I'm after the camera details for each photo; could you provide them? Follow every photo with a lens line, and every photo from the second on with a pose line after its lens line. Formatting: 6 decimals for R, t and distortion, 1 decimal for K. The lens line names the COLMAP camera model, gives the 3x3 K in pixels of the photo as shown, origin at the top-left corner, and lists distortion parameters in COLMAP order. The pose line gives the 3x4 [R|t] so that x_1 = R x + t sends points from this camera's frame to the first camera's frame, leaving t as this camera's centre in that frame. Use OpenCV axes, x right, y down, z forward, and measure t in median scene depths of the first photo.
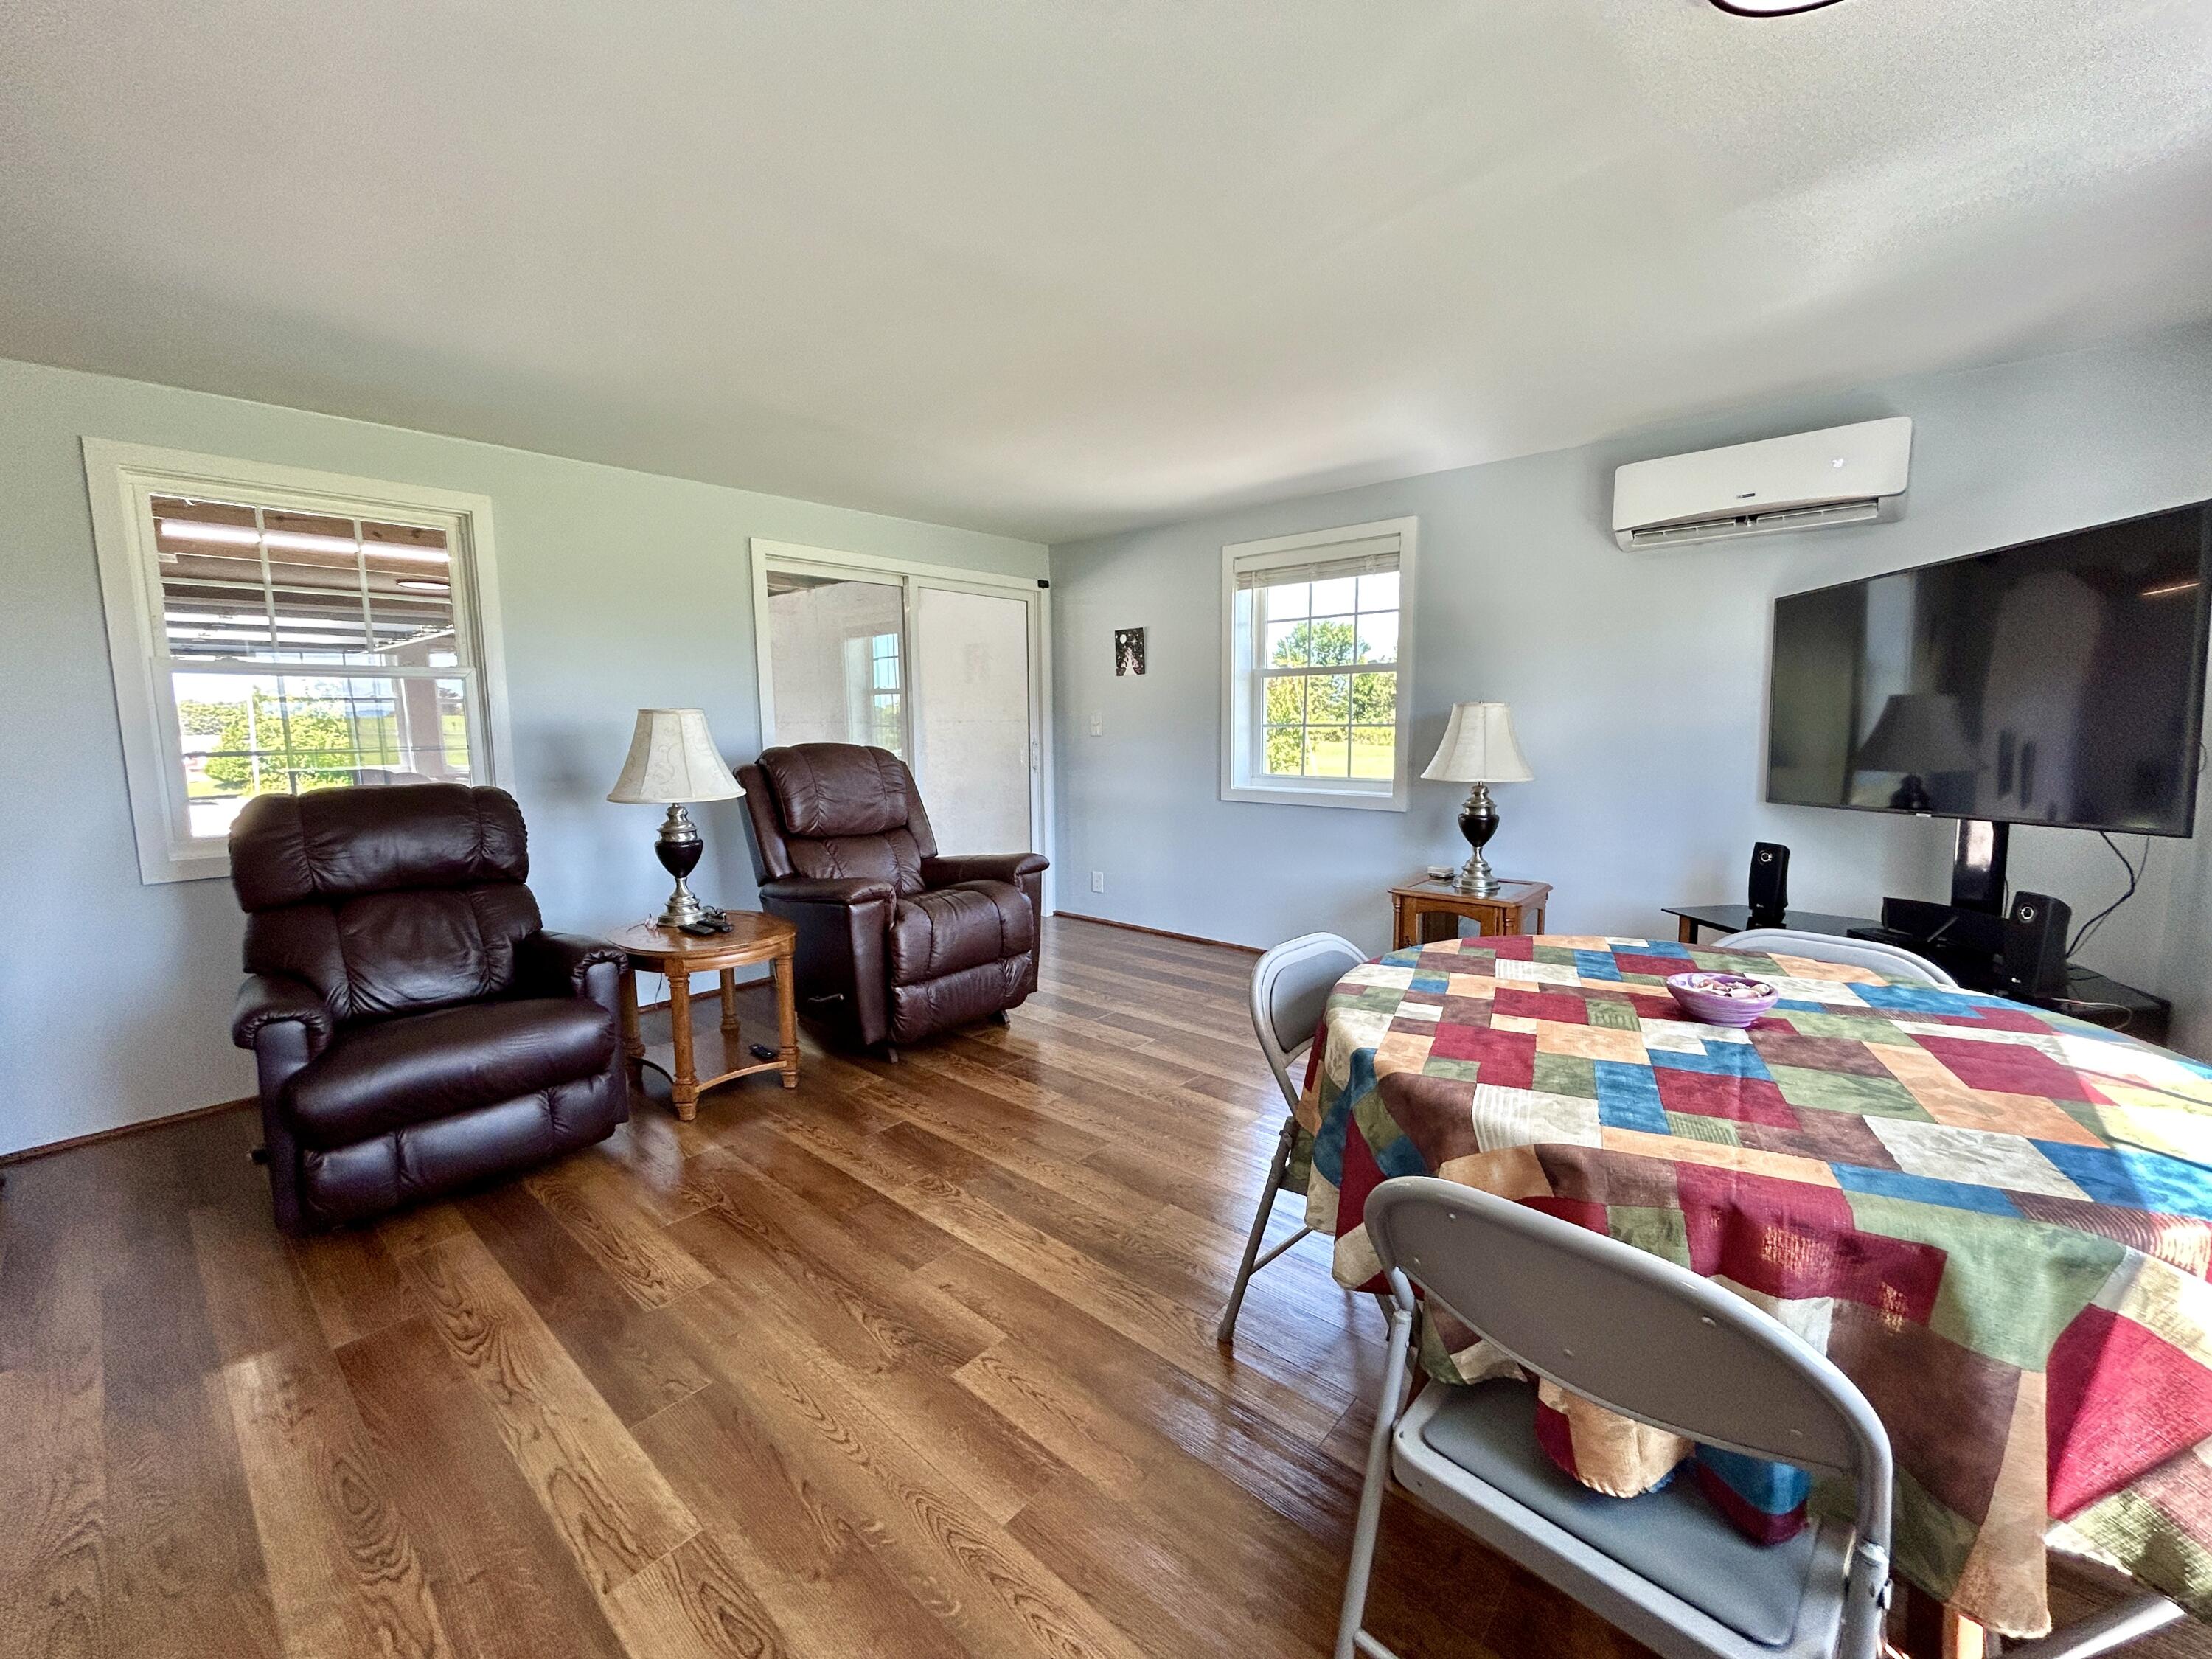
lens RADIAL K [[890.2, 0, 1095.1], [0, 890.2, 824.3], [0, 0, 1]] dist [0.000301, -0.000196]
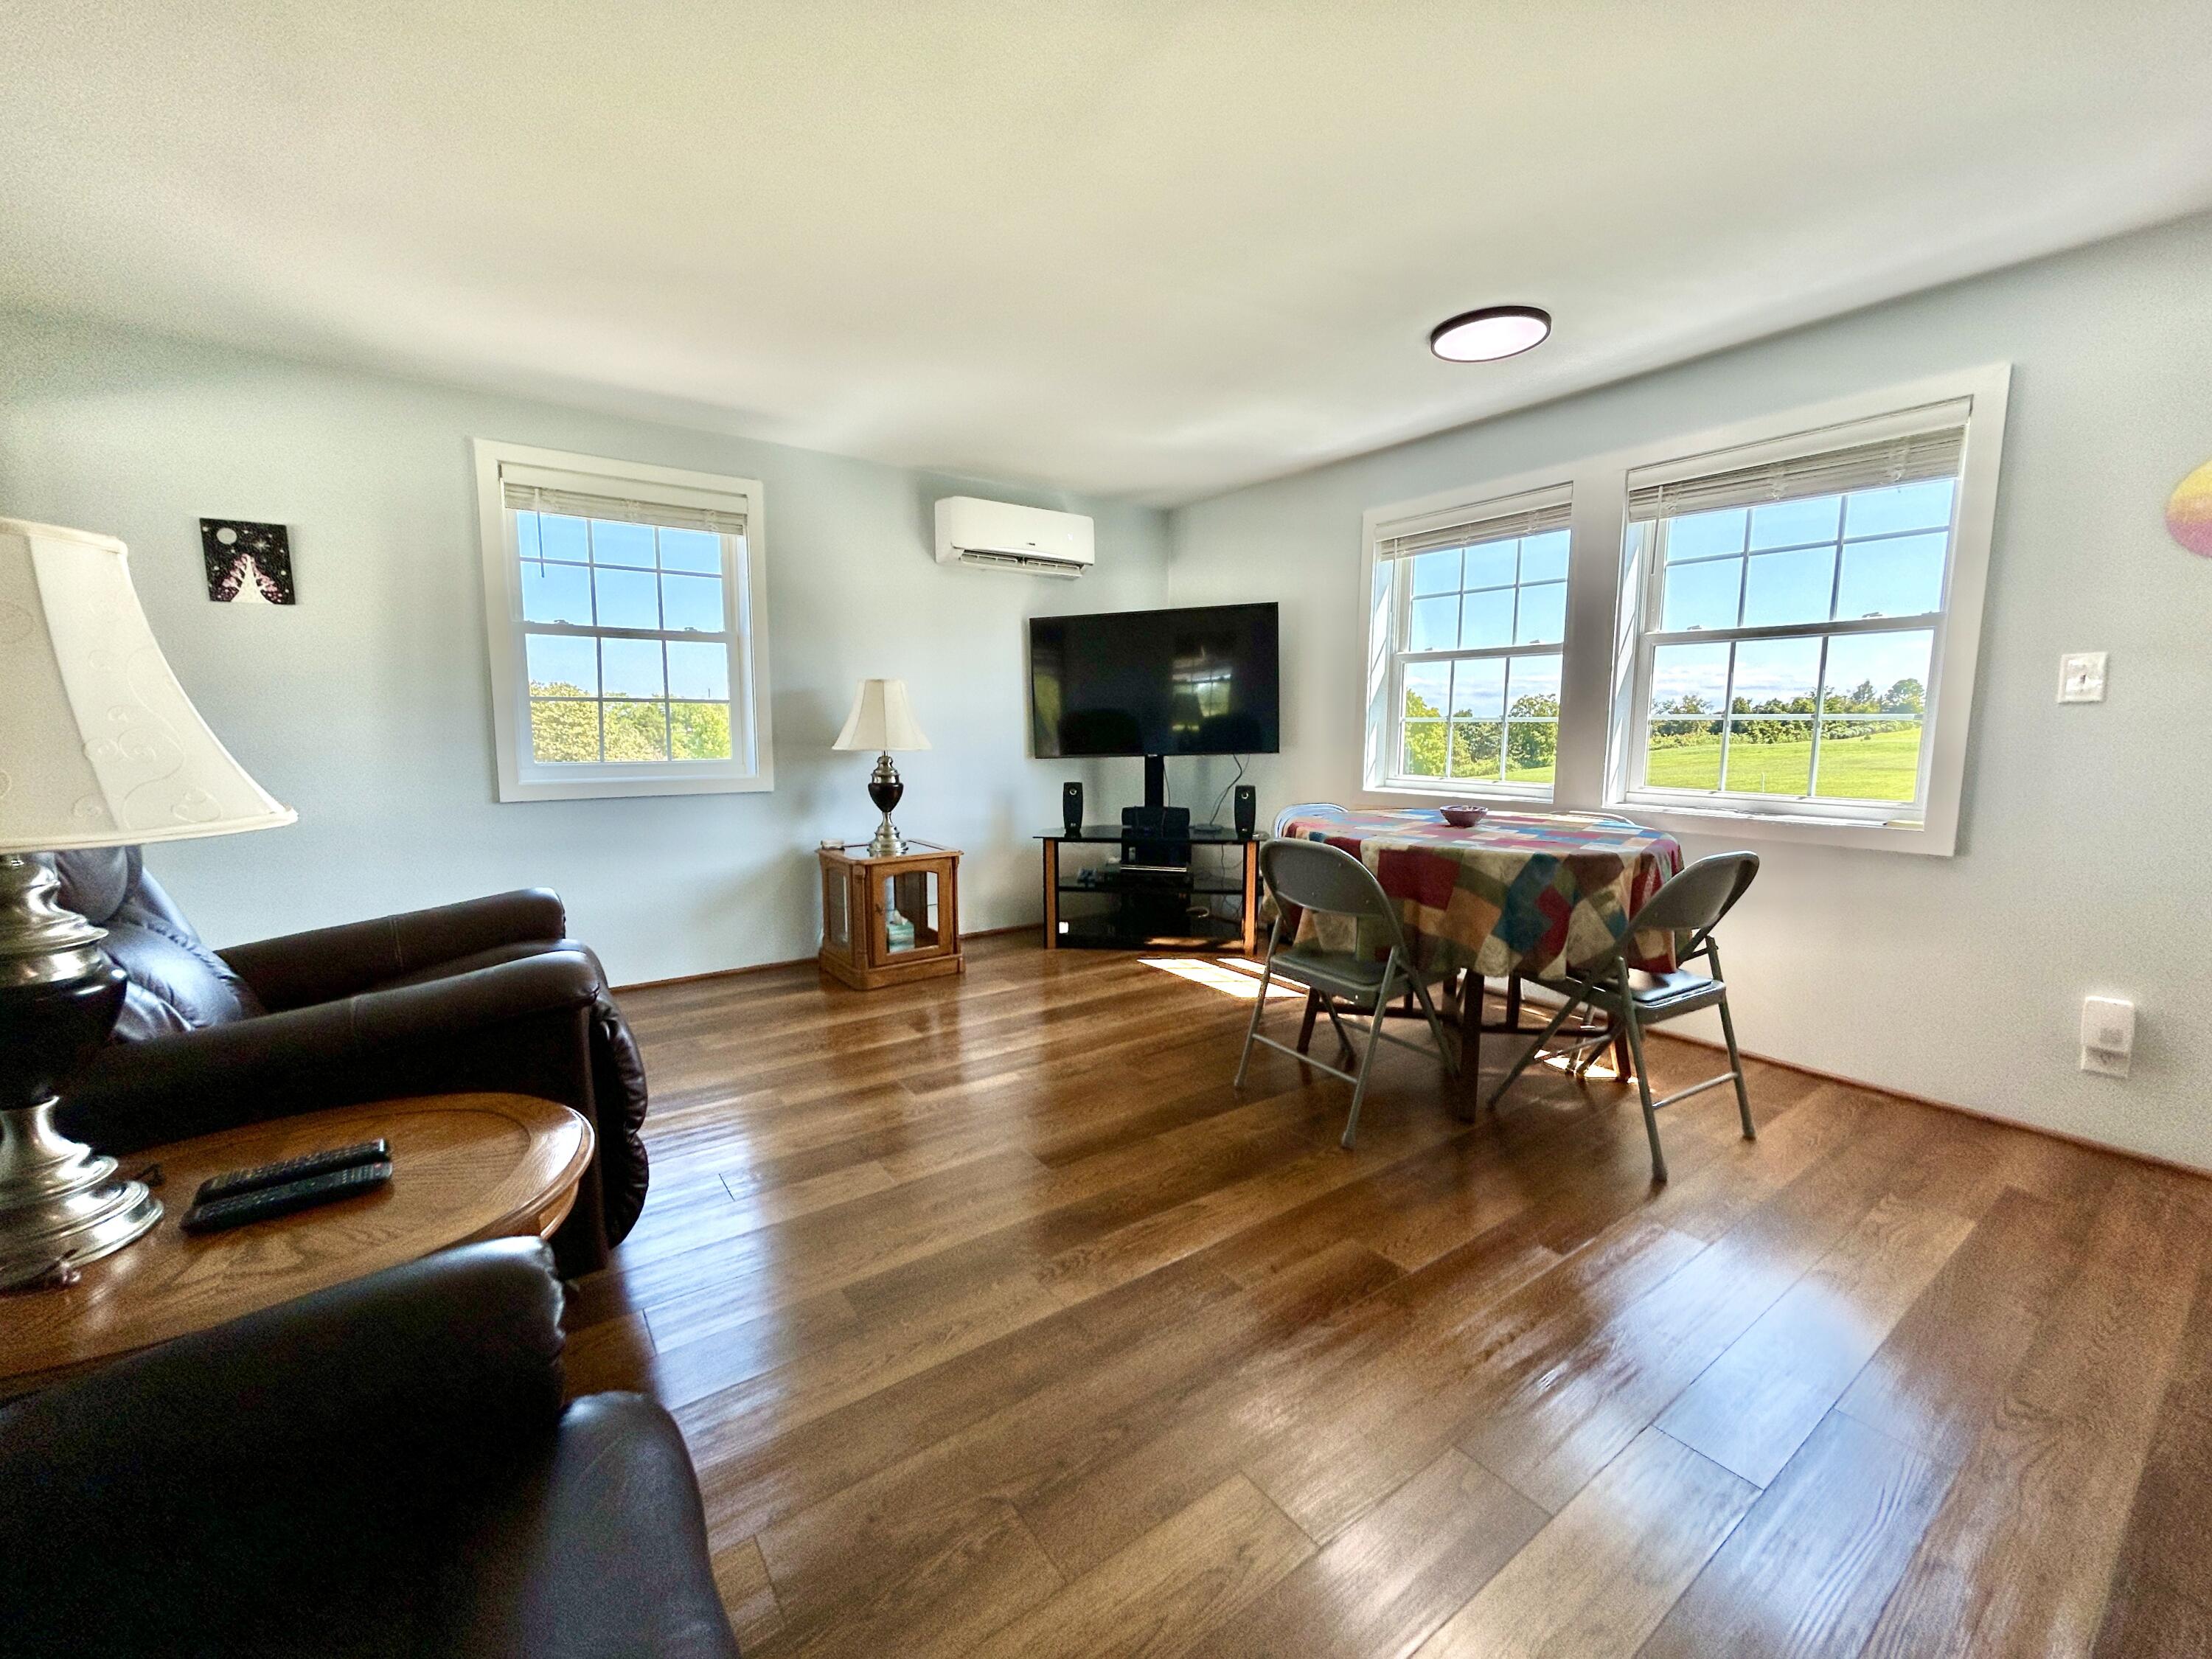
lens RADIAL K [[890.2, 0, 1095.1], [0, 890.2, 824.3], [0, 0, 1]] dist [0.000301, -0.000196]
pose [[0.229808, -0.098445, 0.968244, -0.572373], [0.110468, 0.991080, 0.074548, -0.013346], [-0.966946, 0.089828, 0.238633, 0.499082]]
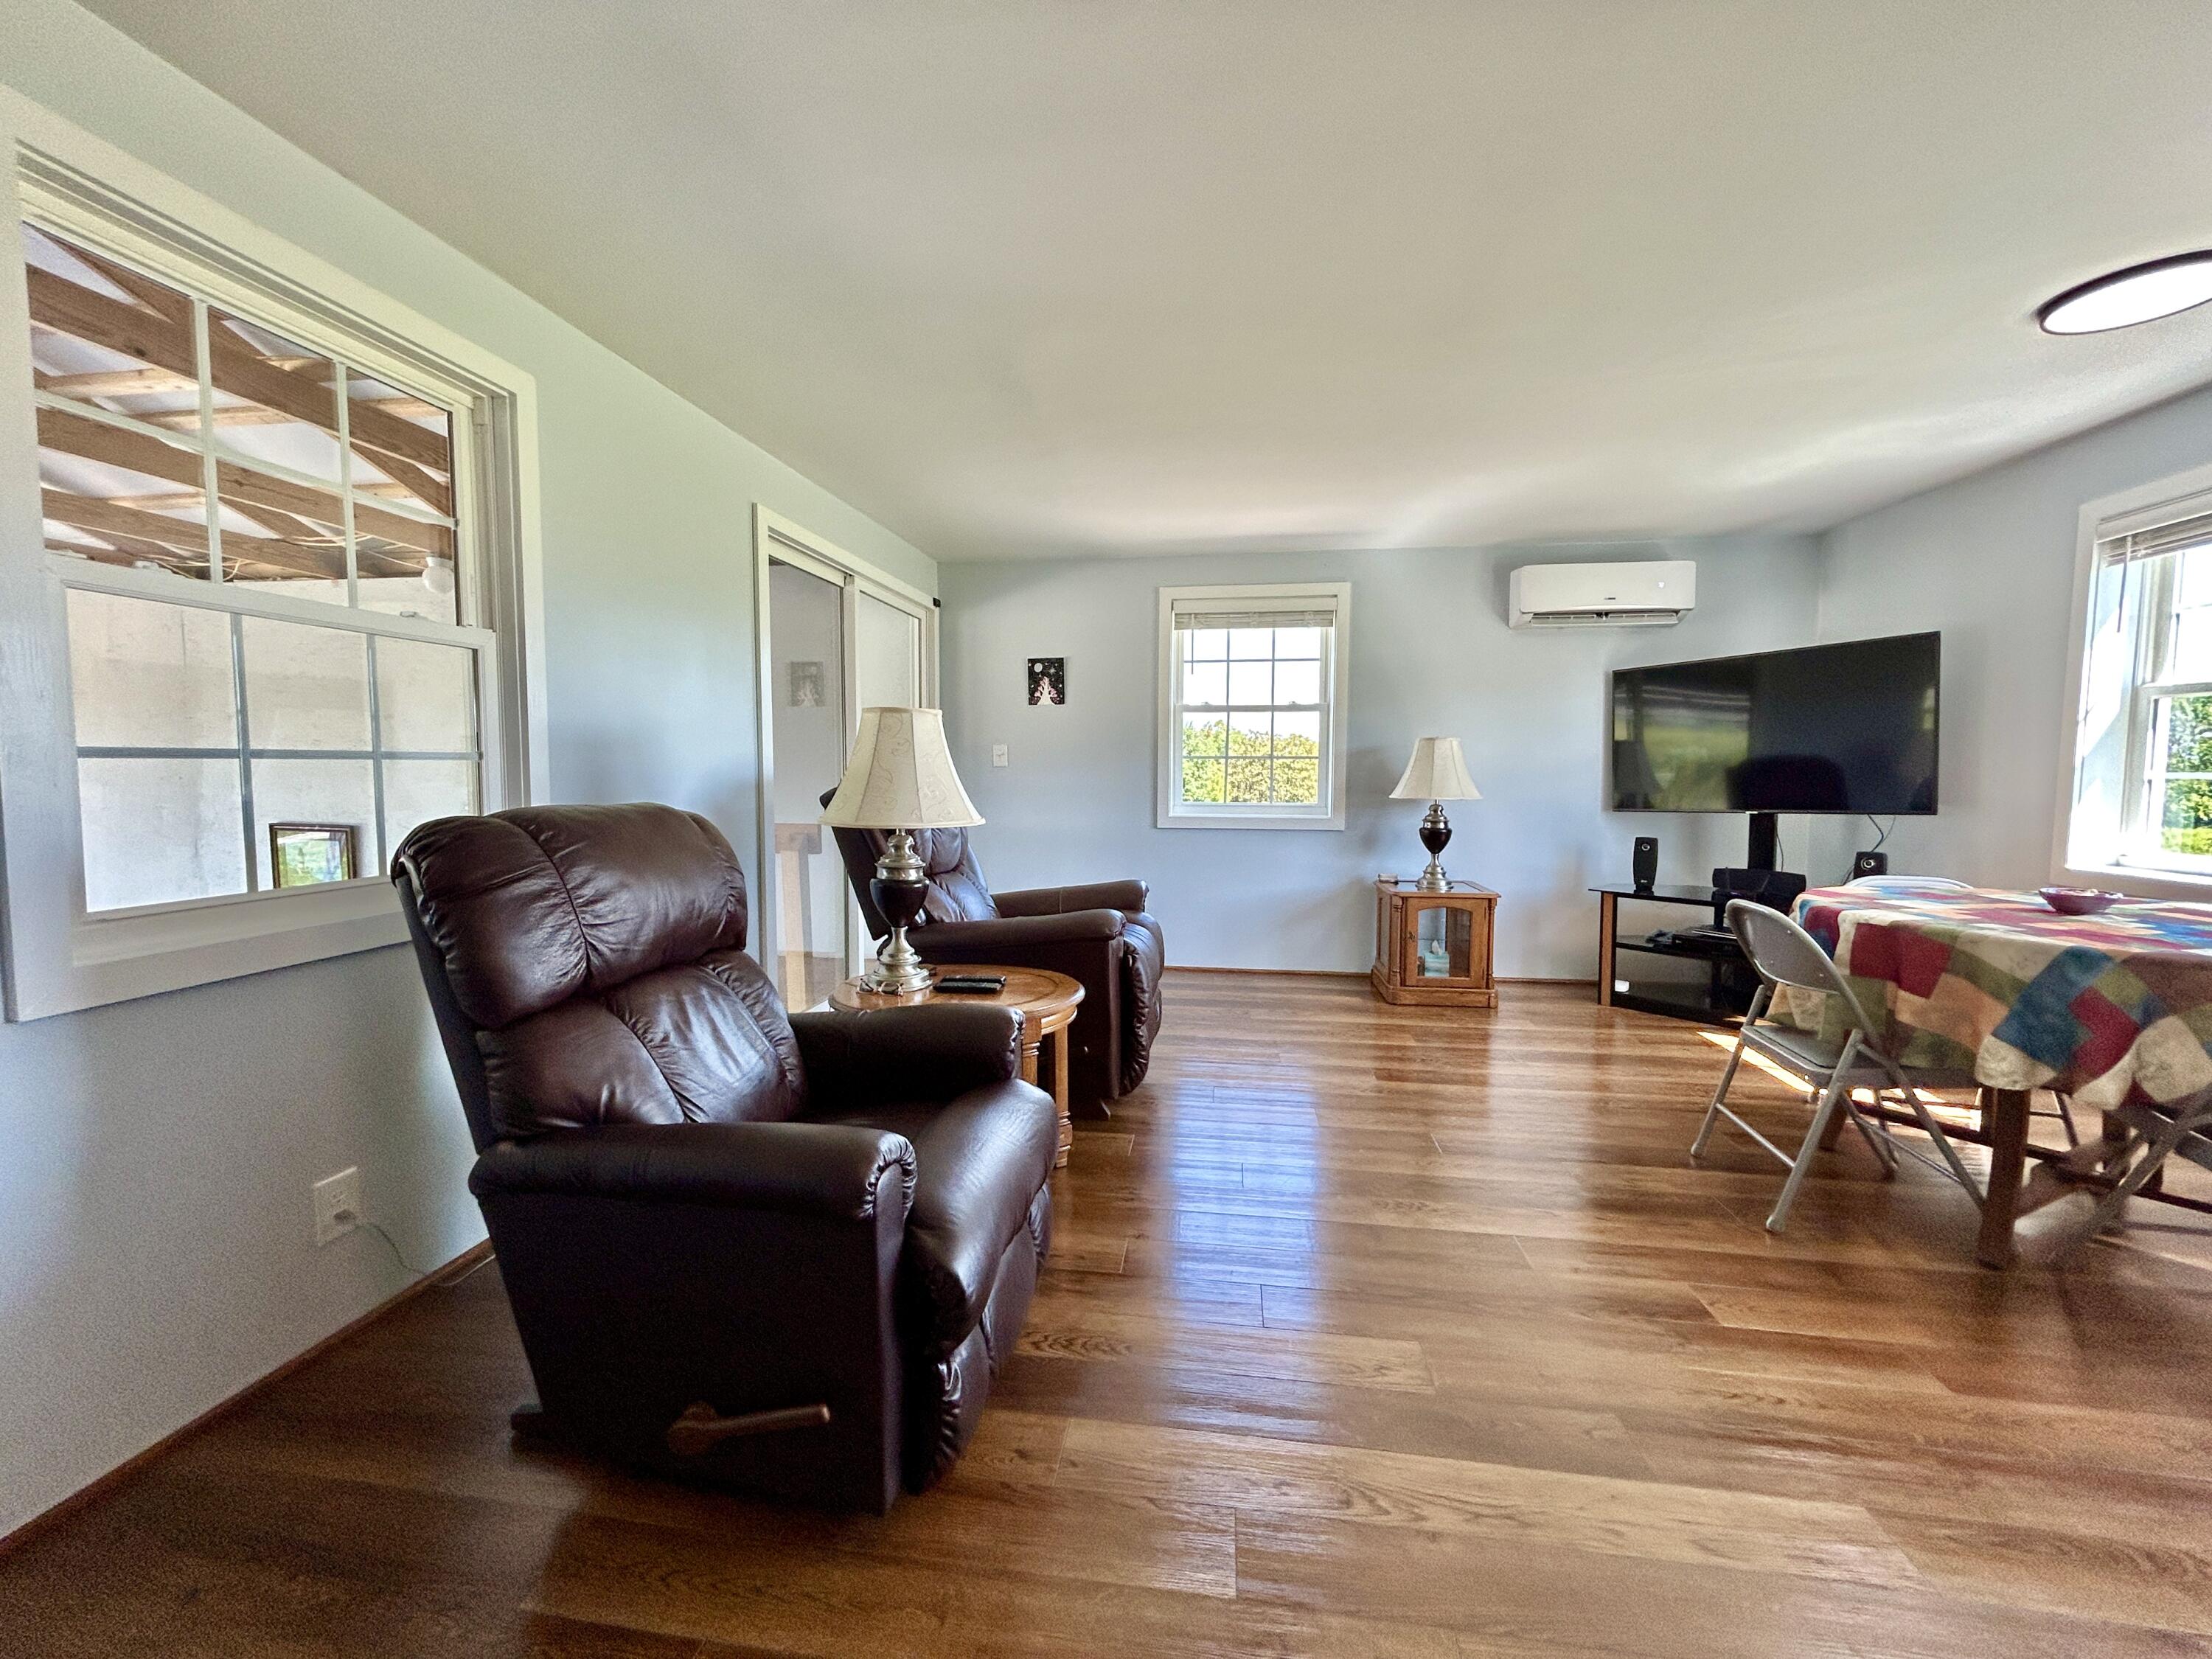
lens RADIAL K [[890.2, 0, 1095.1], [0, 890.2, 824.3], [0, 0, 1]] dist [0.000301, -0.000196]
pose [[0.837736, -0.022033, 0.545630, -0.642432], [0.052556, 0.997800, -0.040399, 0.009311], [-0.543540, 0.062520, 0.837052, 0.223040]]
